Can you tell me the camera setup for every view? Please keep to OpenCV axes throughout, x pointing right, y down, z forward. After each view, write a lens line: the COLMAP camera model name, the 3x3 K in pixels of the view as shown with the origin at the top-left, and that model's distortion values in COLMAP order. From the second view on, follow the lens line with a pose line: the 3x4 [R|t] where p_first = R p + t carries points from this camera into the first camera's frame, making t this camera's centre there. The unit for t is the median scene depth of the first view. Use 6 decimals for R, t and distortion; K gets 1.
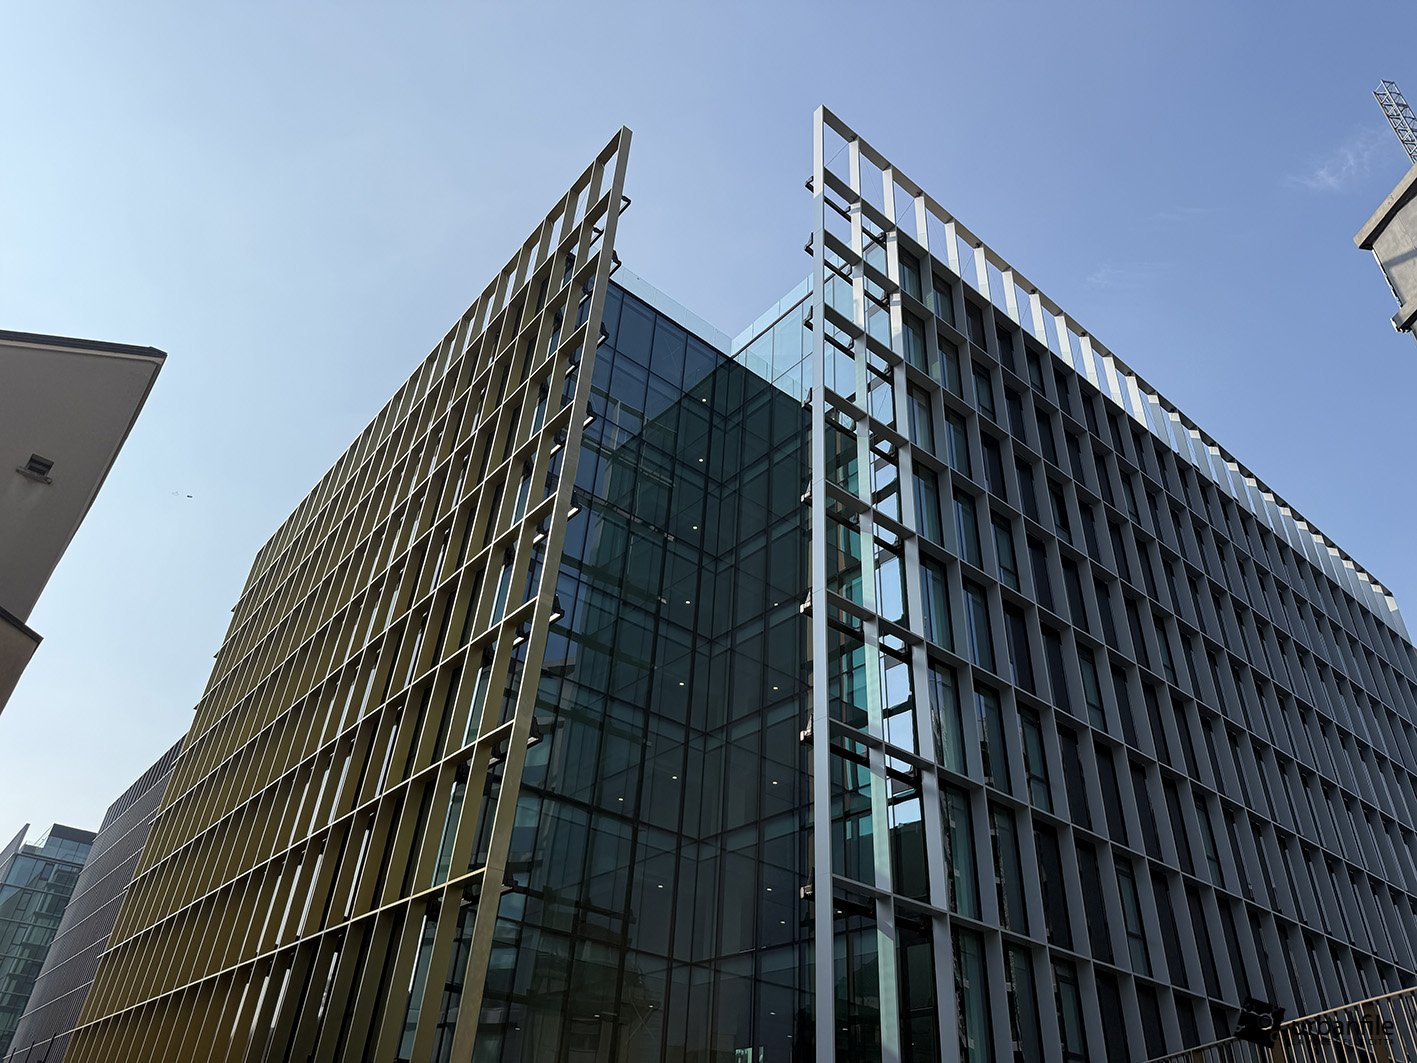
lens RADIAL K [[992.3, 0, 708.5], [0, 992.3, 531.5], [0, 0, 1]] dist [0.050763, -0.046536]
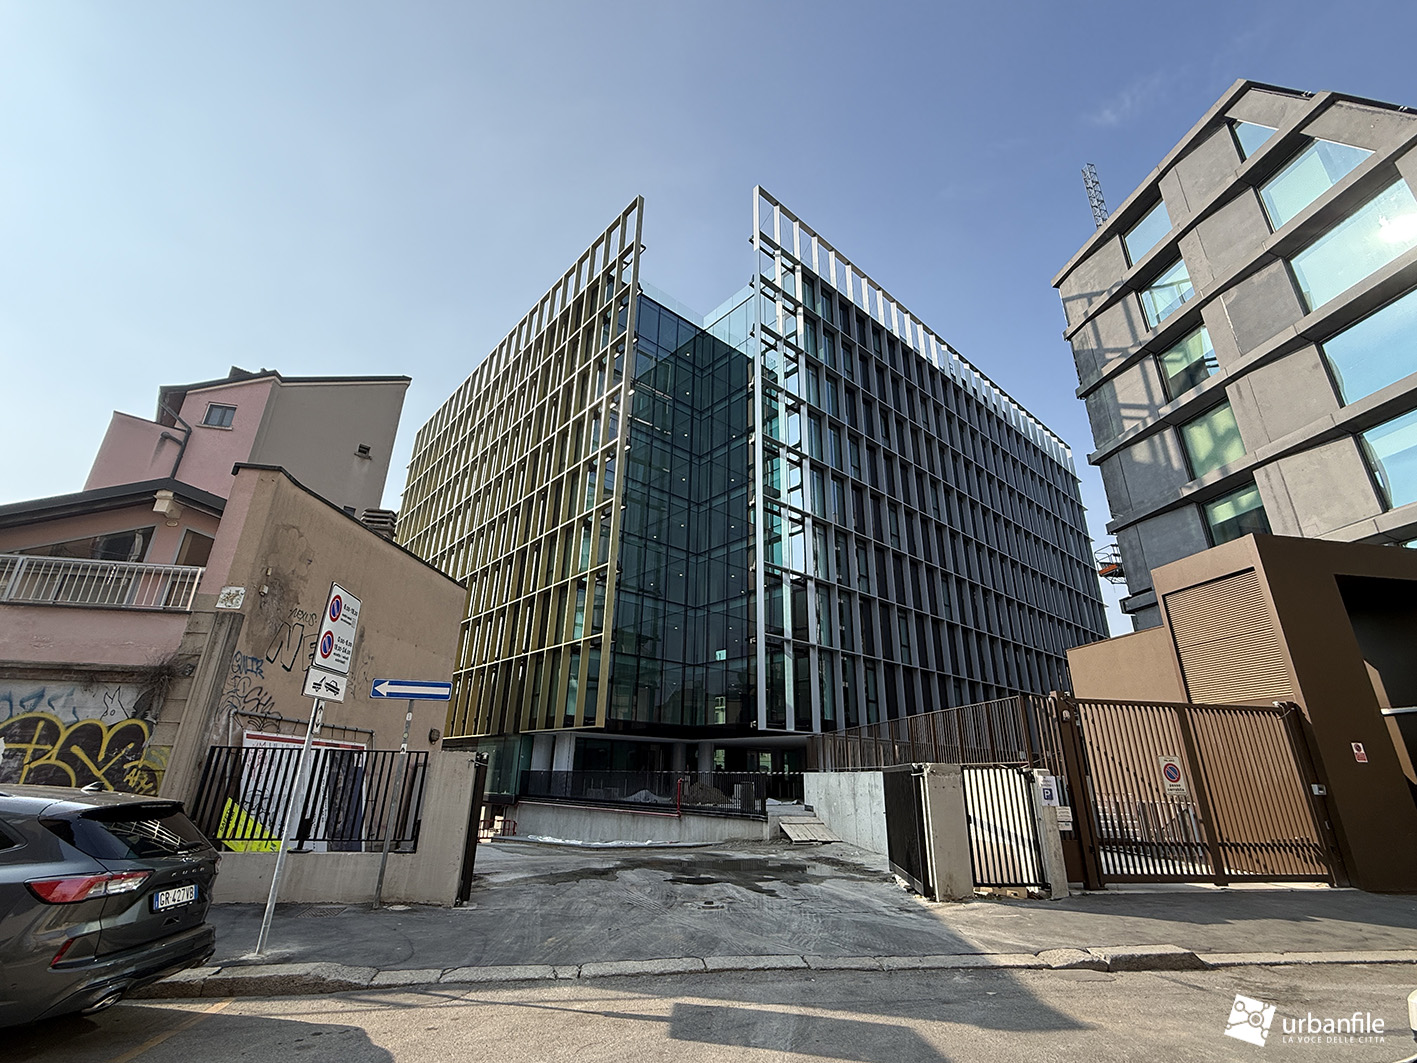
lens RADIAL K [[635.8, 0, 708.5], [0, 635.8, 531.5], [0, 0, 1]] dist [-0.003386, -0.000329]
pose [[0.998518, -0.022710, 0.049453, -0.042677], [0.010296, 0.971189, 0.238088, -0.137781], [-0.053435, -0.237227, 0.969984, -0.194479]]
